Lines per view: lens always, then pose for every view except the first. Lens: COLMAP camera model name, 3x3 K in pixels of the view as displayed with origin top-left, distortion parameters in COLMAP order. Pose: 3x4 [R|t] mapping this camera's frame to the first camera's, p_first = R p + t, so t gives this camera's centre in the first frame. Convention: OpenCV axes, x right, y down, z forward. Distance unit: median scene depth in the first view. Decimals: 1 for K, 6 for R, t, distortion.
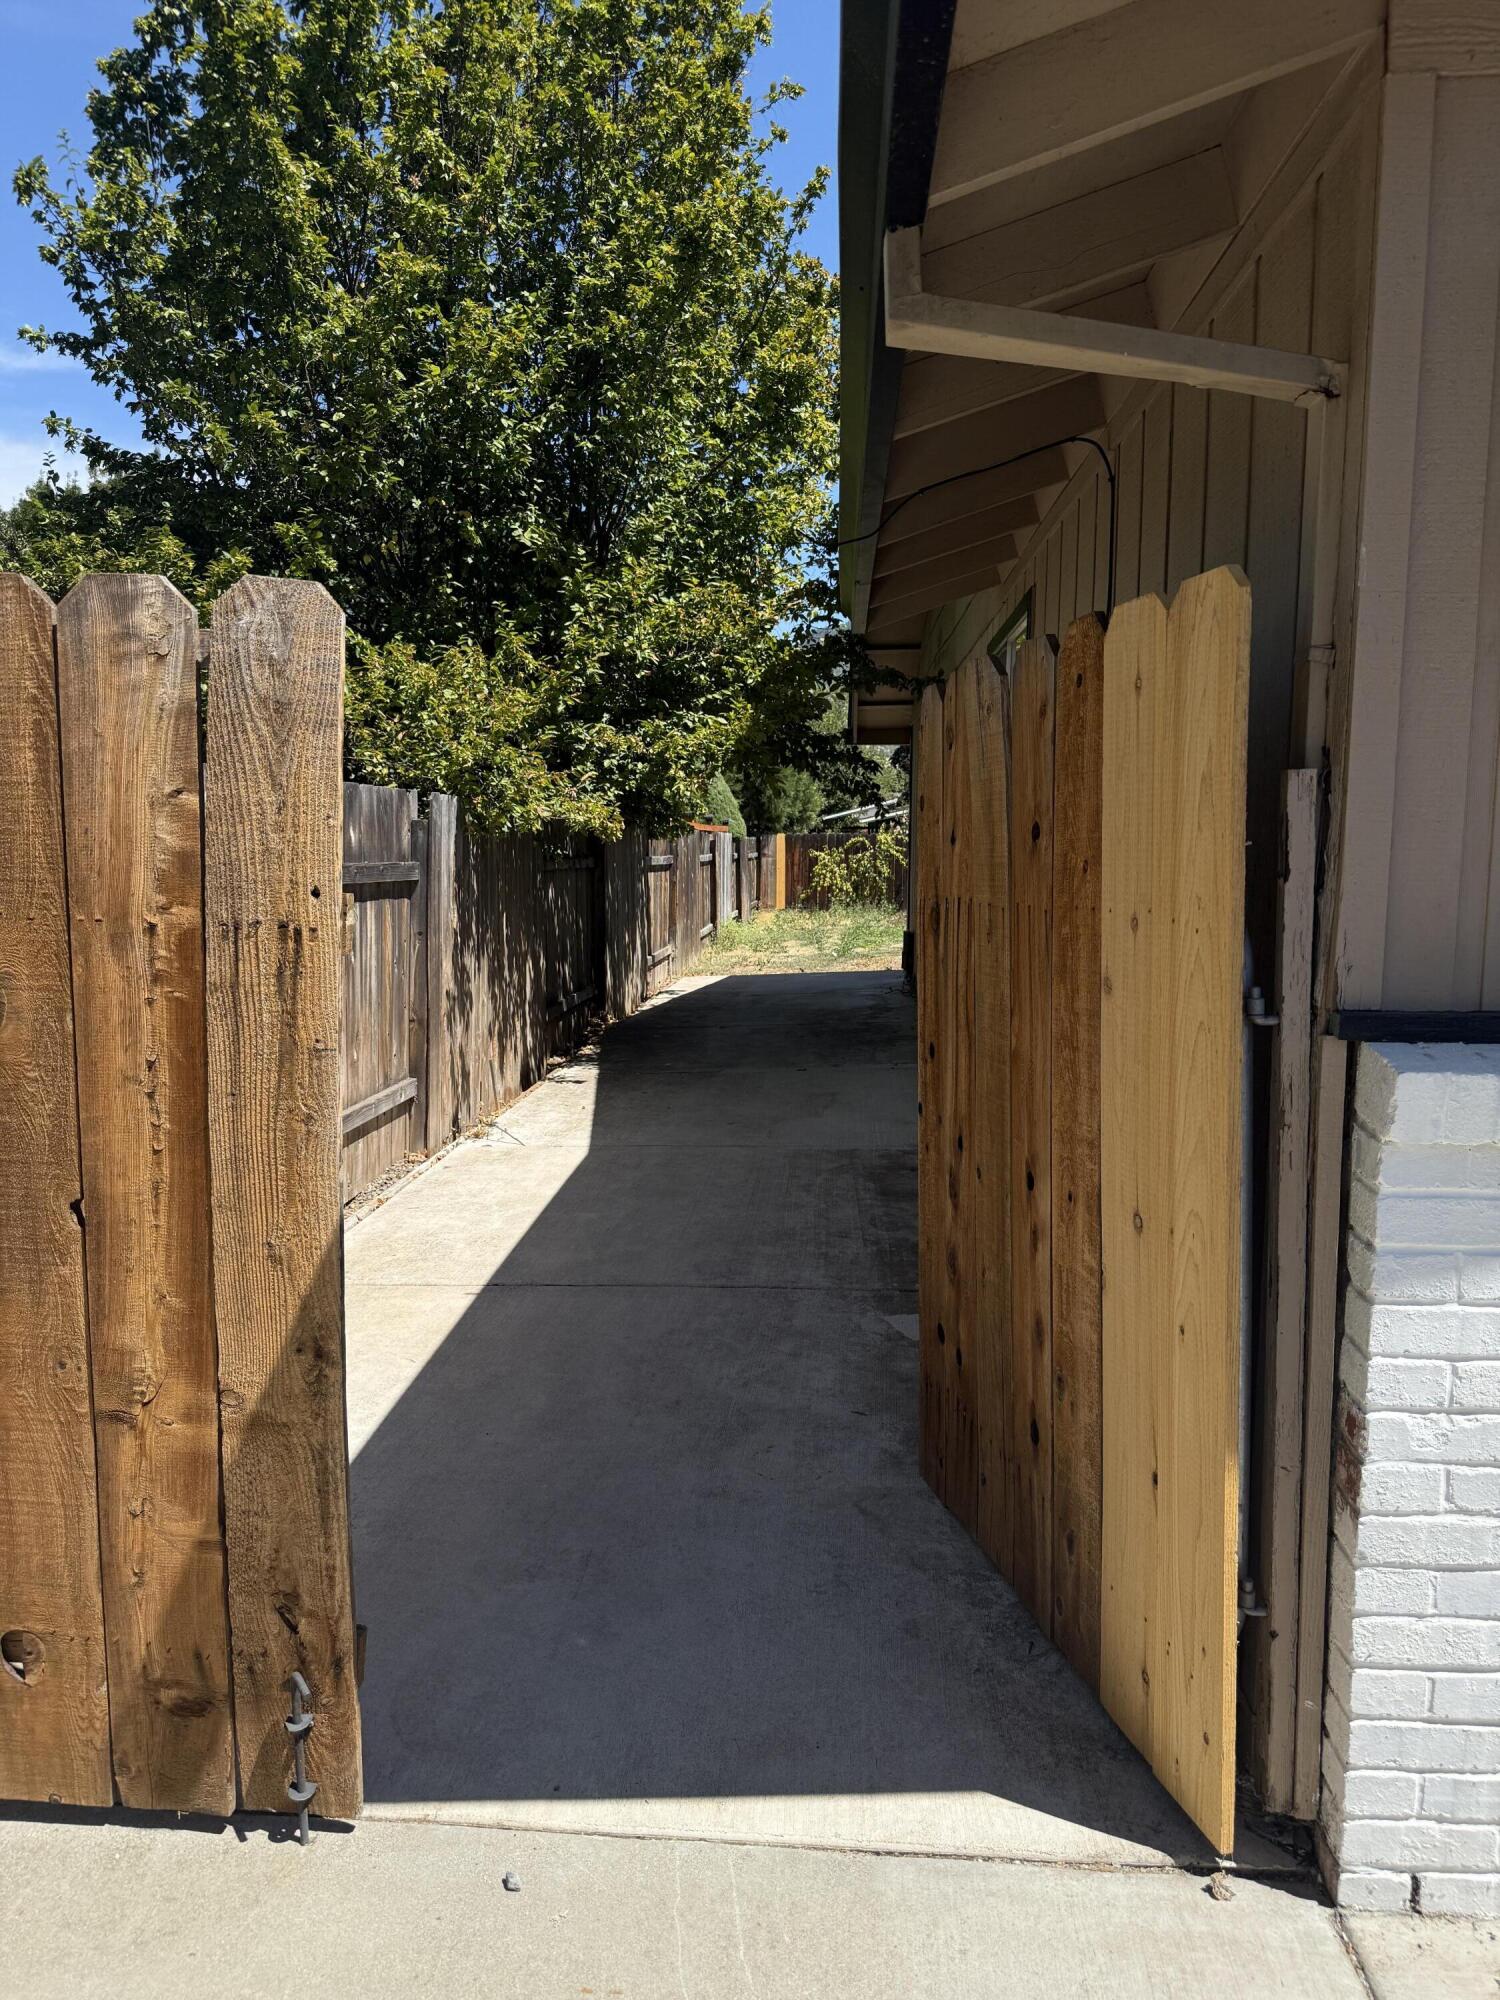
lens RADIAL K [[1403.2, 0, 745.6], [0, 1403.2, 998.3], [0, 0, 1]] dist [0.029416, -0.052925]
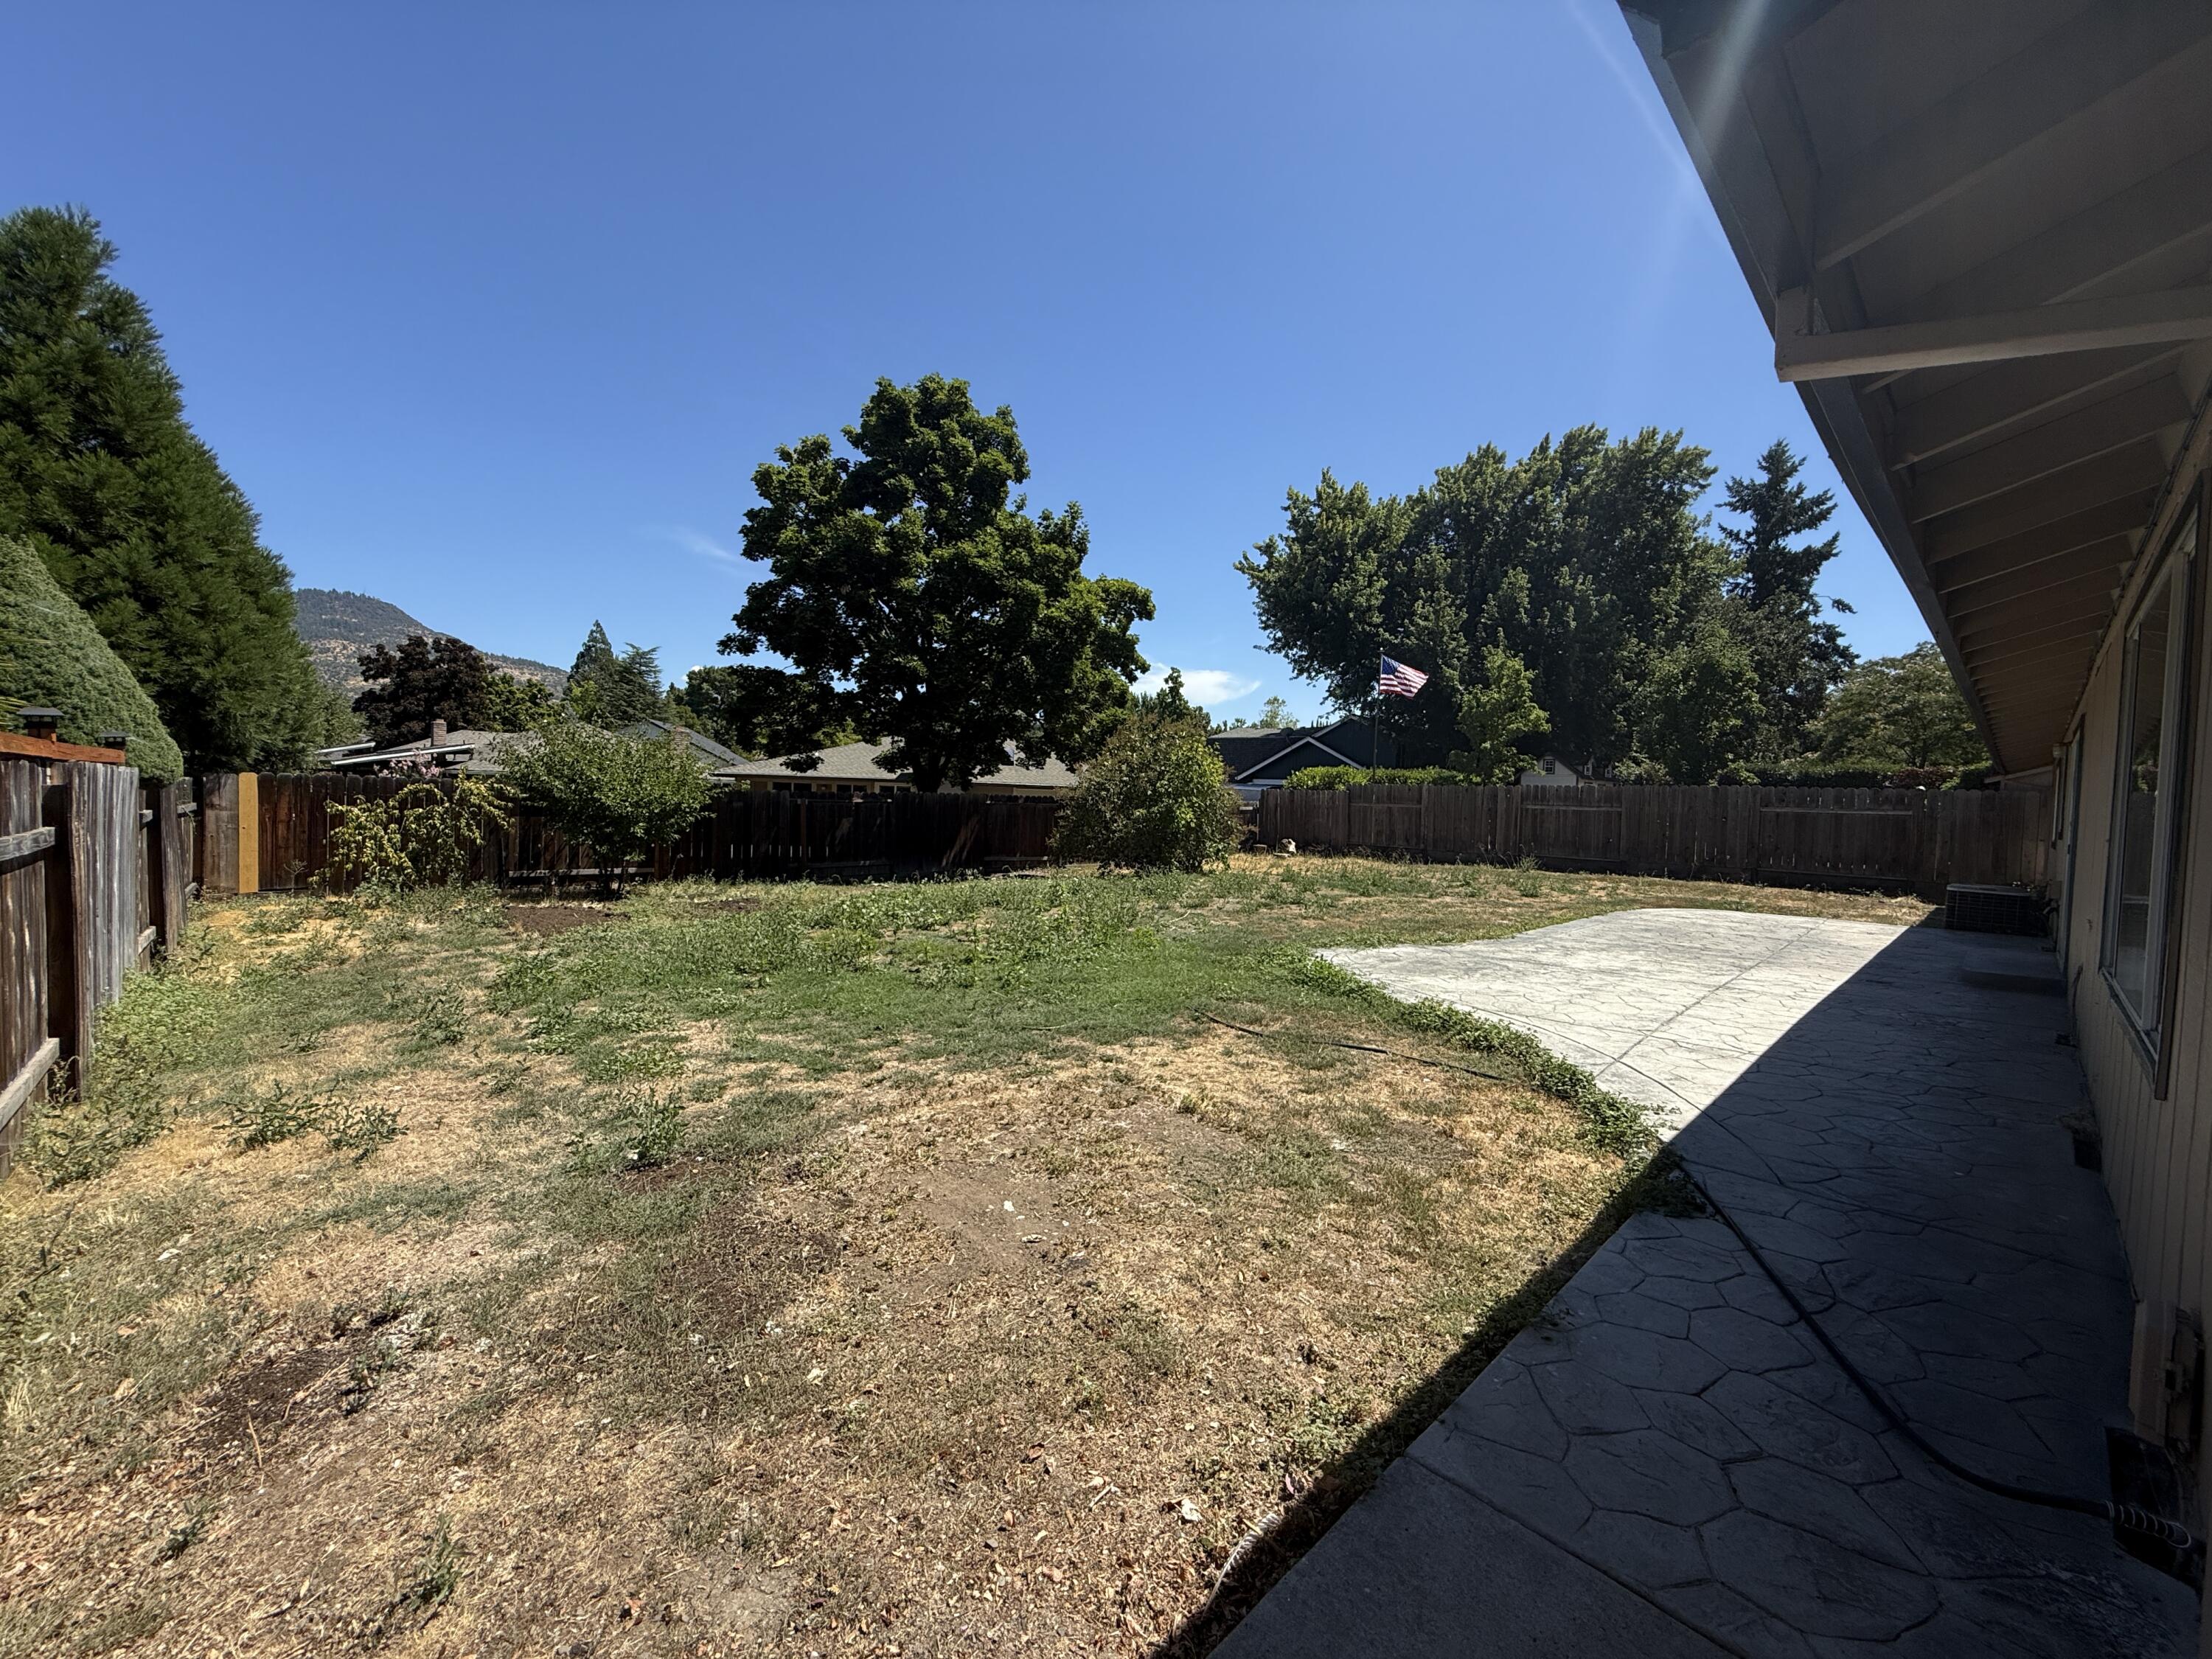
lens RADIAL K [[884.3, 0, 1109.2], [0, 884.3, 827.3], [0, 0, 1]] dist [0.001541, 0.000139]
pose [[0.676807, -0.006548, 0.736131, -0.006753], [0.058981, 0.997228, -0.045357, -0.056254], [-0.733794, 0.074116, 0.675317, 0.483690]]
